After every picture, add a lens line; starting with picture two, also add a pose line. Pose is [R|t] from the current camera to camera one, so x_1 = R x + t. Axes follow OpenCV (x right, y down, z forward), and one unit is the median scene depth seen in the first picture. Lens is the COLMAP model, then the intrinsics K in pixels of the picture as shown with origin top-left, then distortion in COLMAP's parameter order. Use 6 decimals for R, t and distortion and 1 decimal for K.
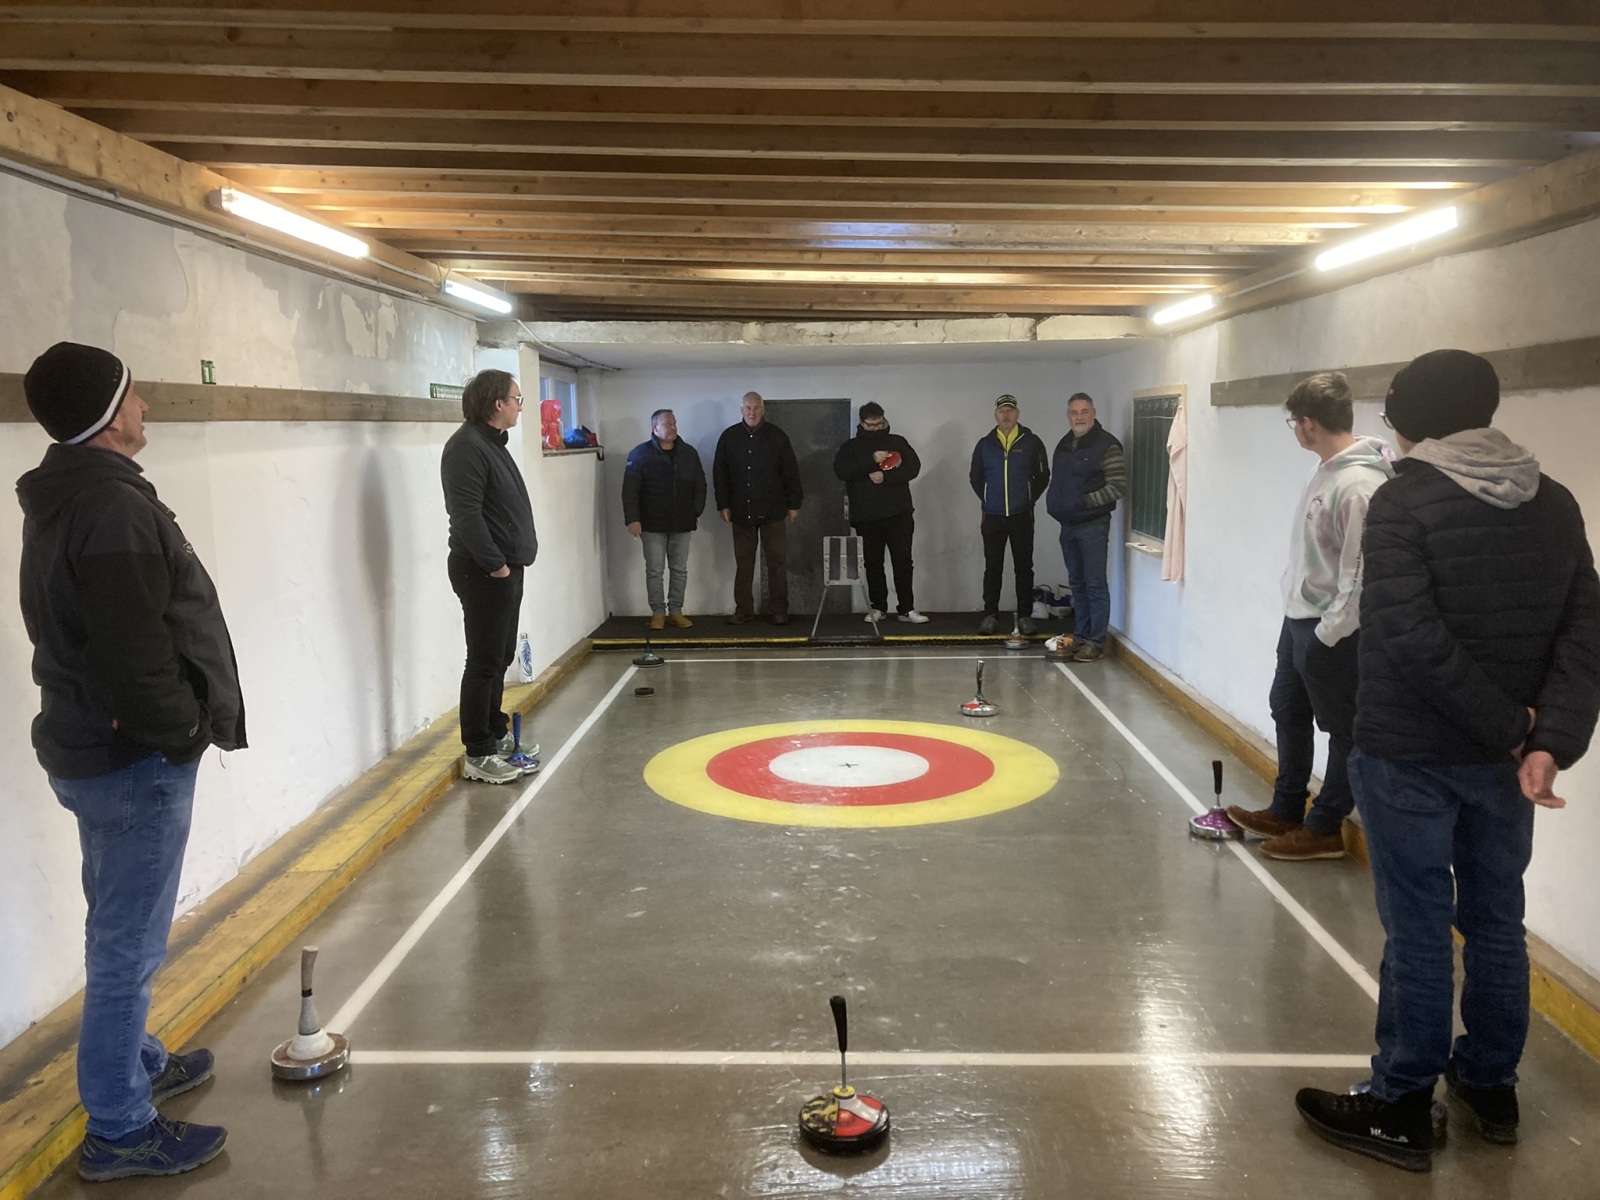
lens RADIAL K [[1336.4, 0, 800.0], [0, 1336.4, 600.0], [0, 0, 1]] dist [0.057164, -0.045261]
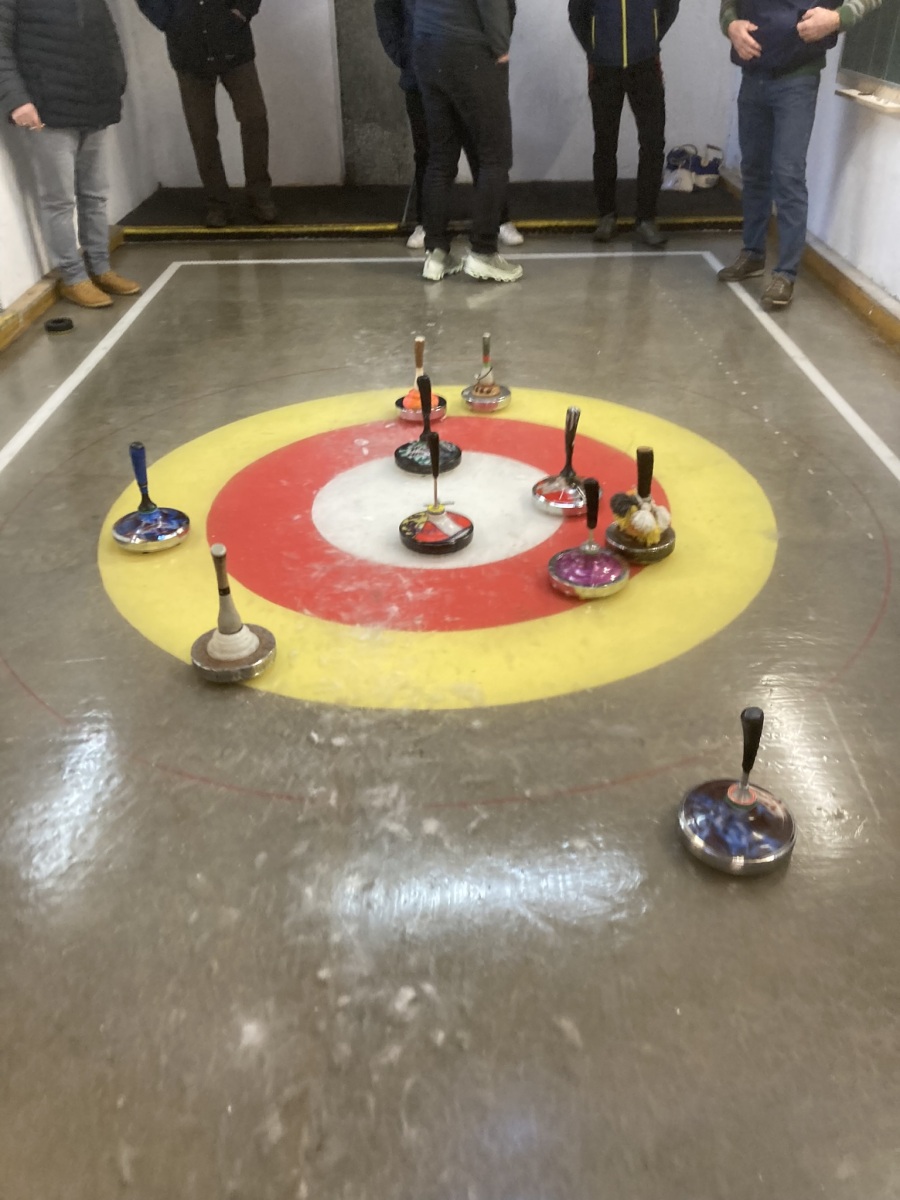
lens RADIAL K [[1002.3, 0, 450.0], [0, 1002.3, 600.0], [0, 0, 1]] dist [0.057164, -0.045261]
pose [[0.999612, -0.009610, 0.026133, 0.031795], [-0.002321, 0.906520, 0.422156, -0.039160], [-0.027747, -0.422053, 0.906146, 0.613043]]
